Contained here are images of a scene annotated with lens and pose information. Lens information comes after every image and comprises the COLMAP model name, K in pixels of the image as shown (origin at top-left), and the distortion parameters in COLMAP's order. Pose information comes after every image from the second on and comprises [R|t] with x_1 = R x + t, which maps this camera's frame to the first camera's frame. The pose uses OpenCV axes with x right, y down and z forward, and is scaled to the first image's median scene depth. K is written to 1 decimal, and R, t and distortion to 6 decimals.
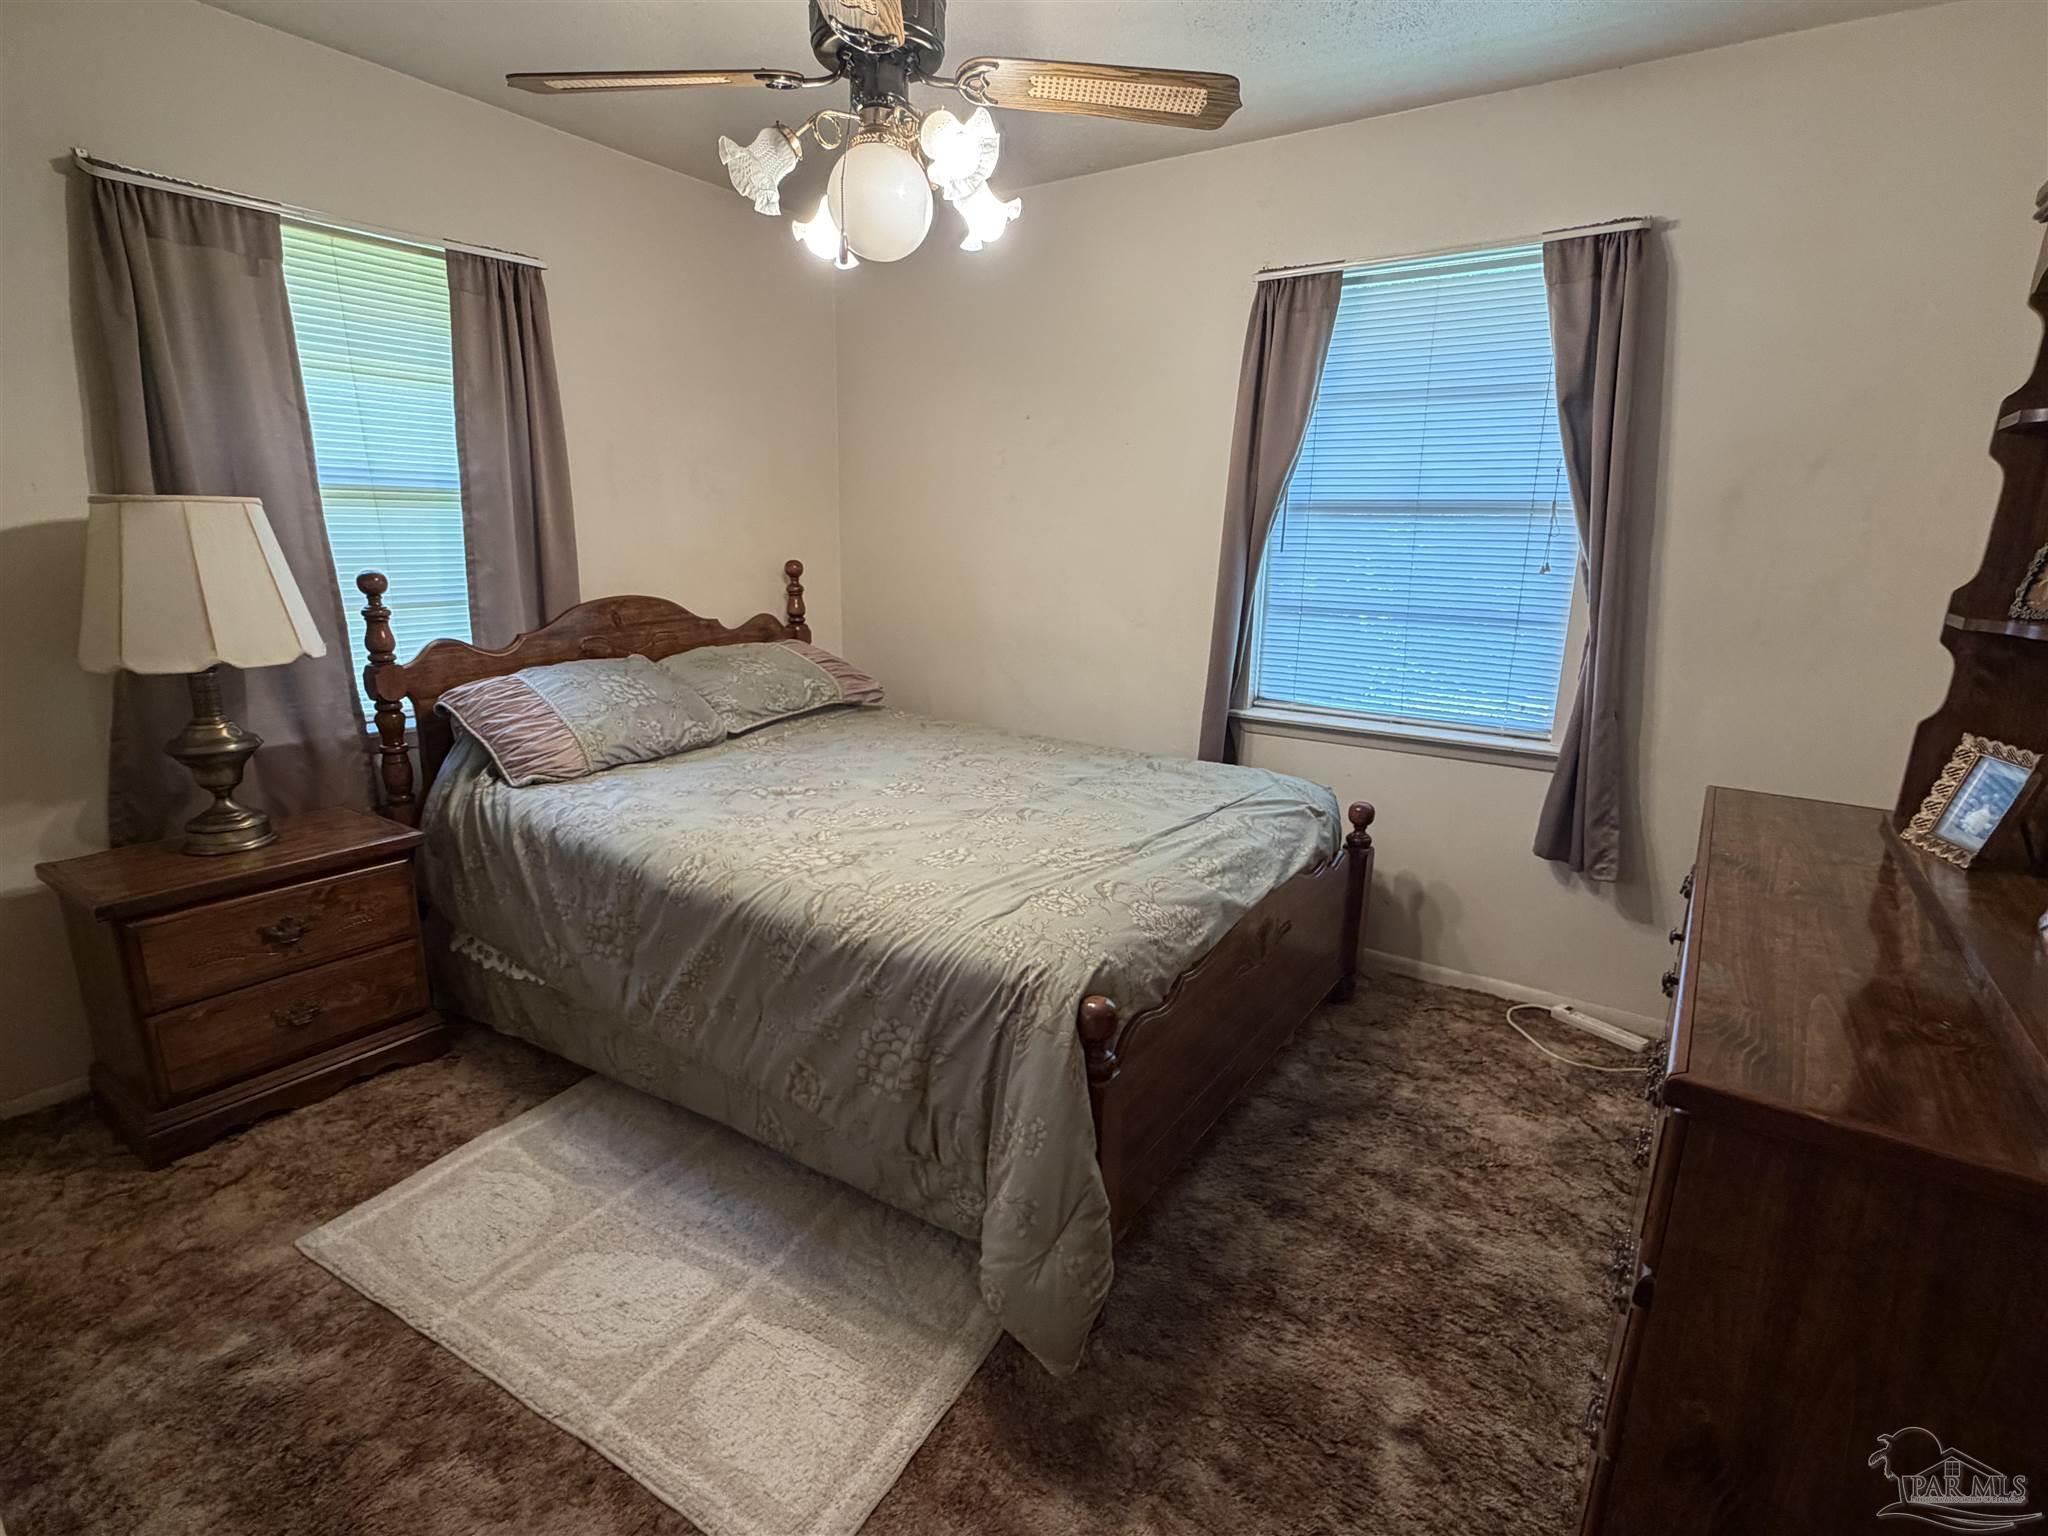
lens RADIAL K [[987.1, 0, 1027.7], [0, 987.1, 781.9], [0, 0, 1]] dist [-0.003333, -0.001454]
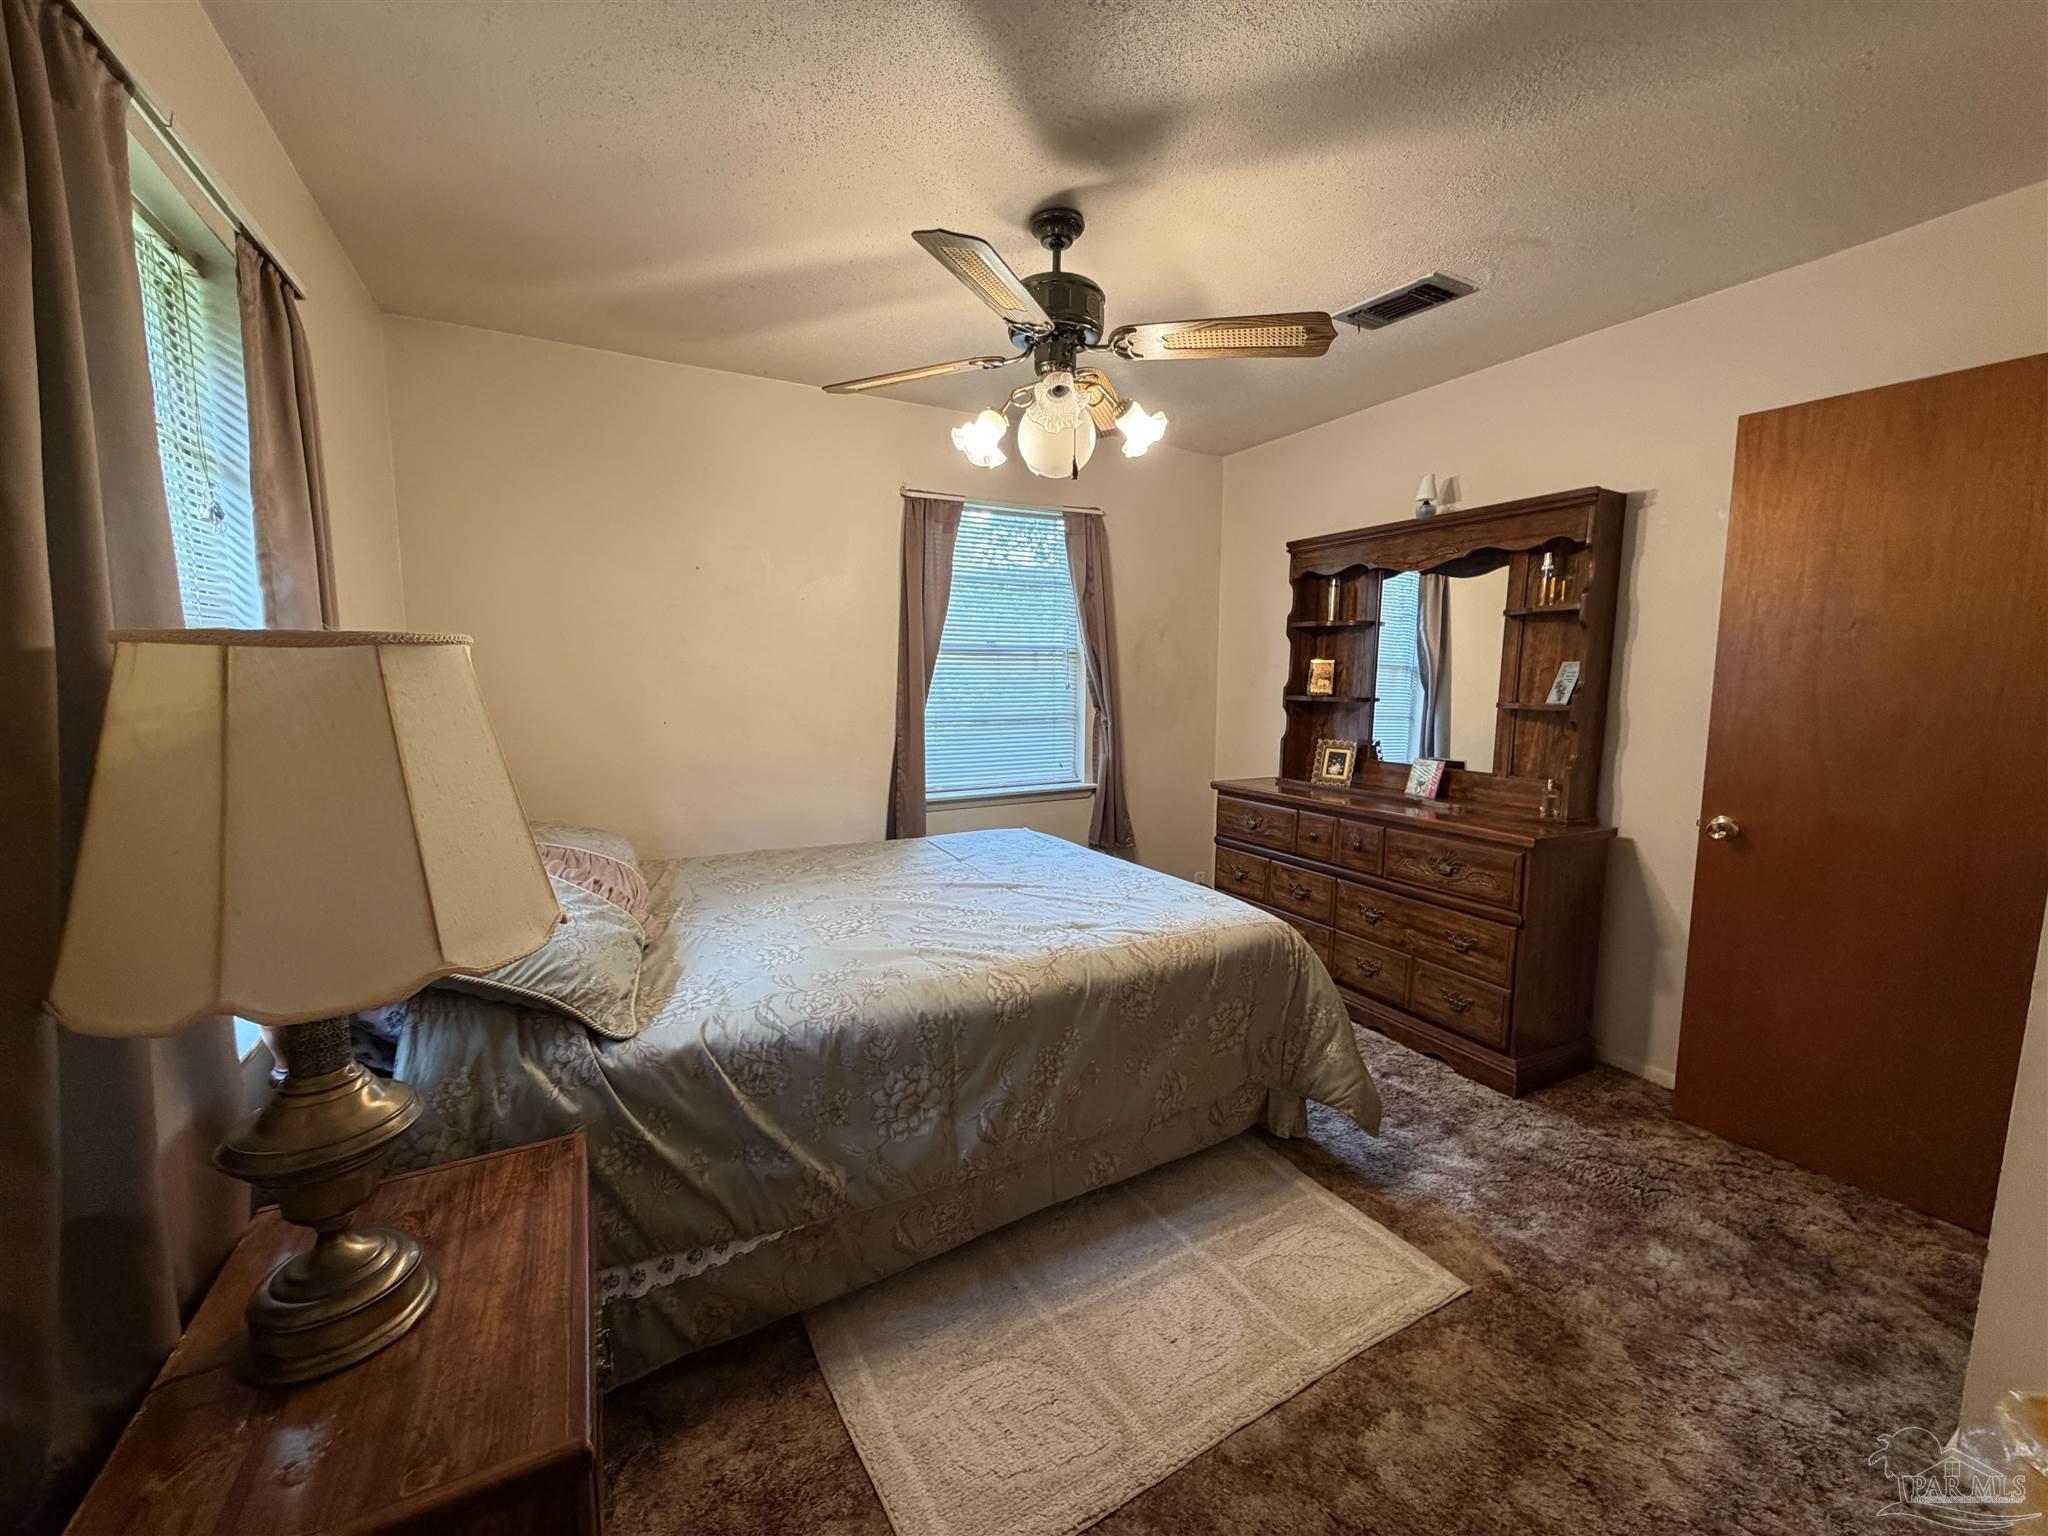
lens RADIAL K [[820.9, 0, 1026.2], [0, 820.9, 764.5], [0, 0, 1]] dist [0.001891, 0.000074]
pose [[0.455552, -0.118559, 0.882279, -0.846298], [0.224035, 0.974461, 0.015269, -0.119170], [-0.861557, 0.190705, 0.470479, 0.397101]]
